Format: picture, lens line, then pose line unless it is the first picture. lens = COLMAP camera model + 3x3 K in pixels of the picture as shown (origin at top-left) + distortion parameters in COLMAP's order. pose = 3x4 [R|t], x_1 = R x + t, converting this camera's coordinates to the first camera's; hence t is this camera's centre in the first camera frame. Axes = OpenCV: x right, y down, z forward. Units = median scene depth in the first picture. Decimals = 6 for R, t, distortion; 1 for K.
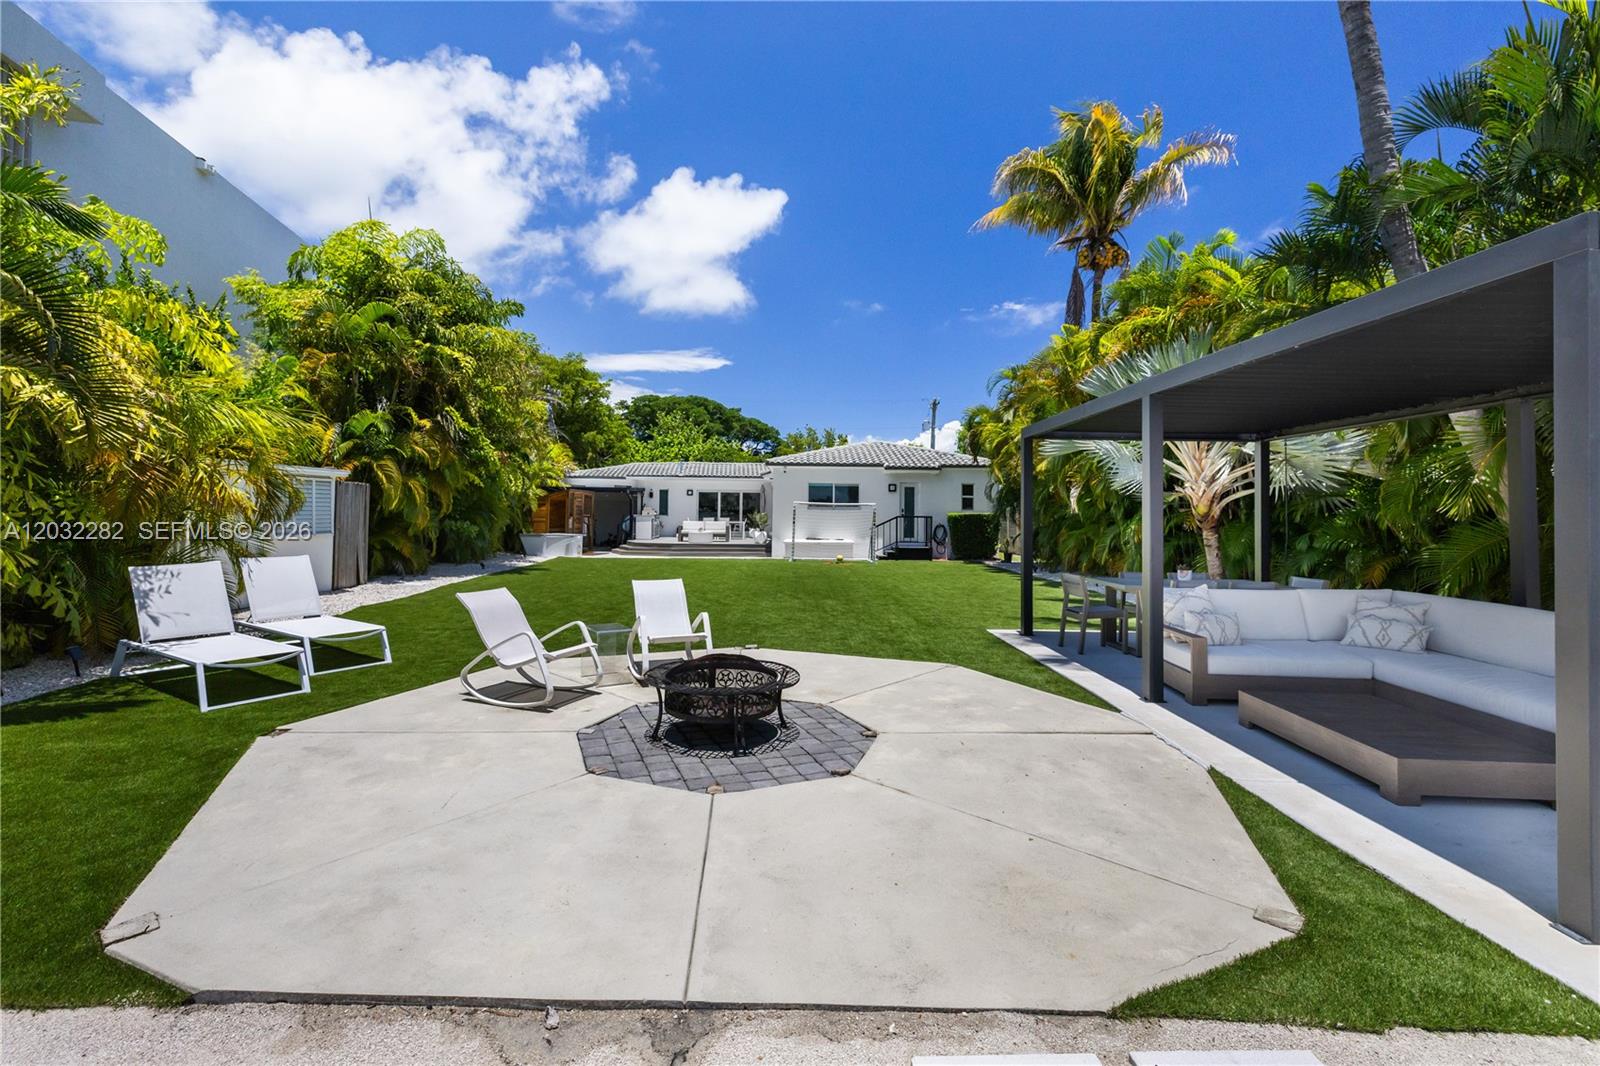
lens RADIAL K [[691.1, 0, 799.7], [0, 691.1, 515.1], [0, 0, 1]] dist [0.002101, 0.000452]
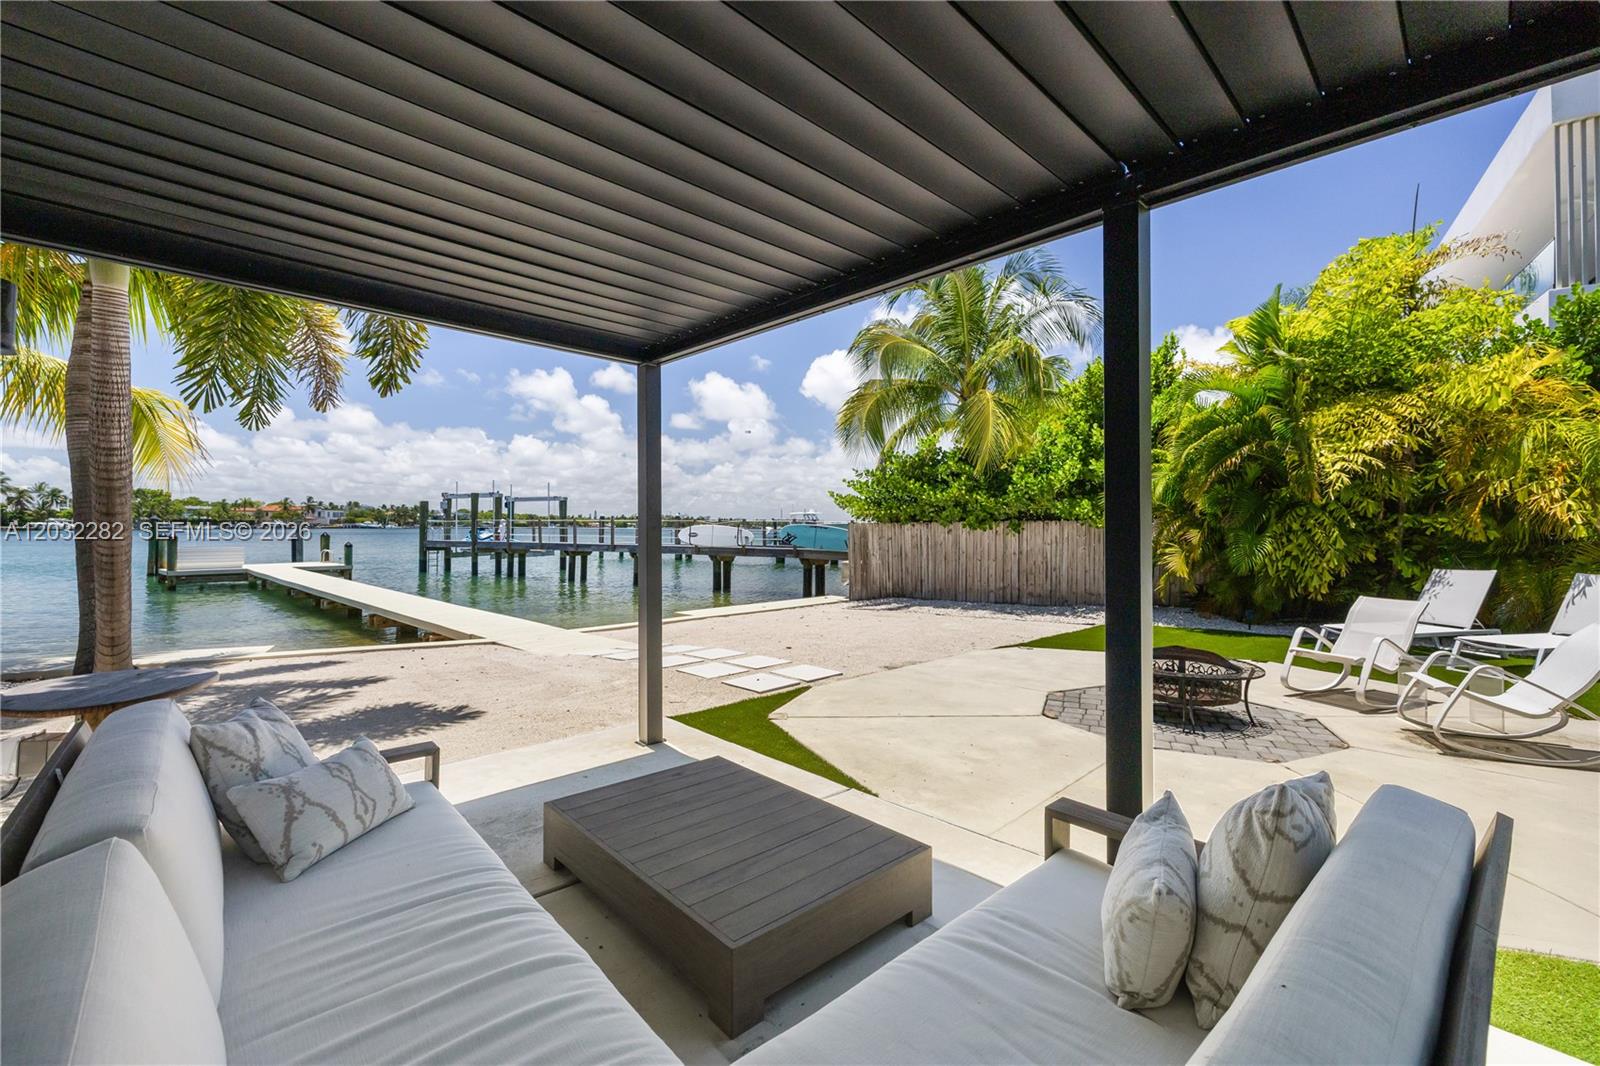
lens RADIAL K [[691.1, 0, 799.7], [0, 691.1, 515.1], [0, 0, 1]] dist [0.002101, 0.000452]
pose [[-0.717200, -0.009094, -0.696809, 1.253817], [-0.002316, 0.999940, -0.010666, 0.003338], [0.696864, -0.006036, -0.717178, 1.520036]]
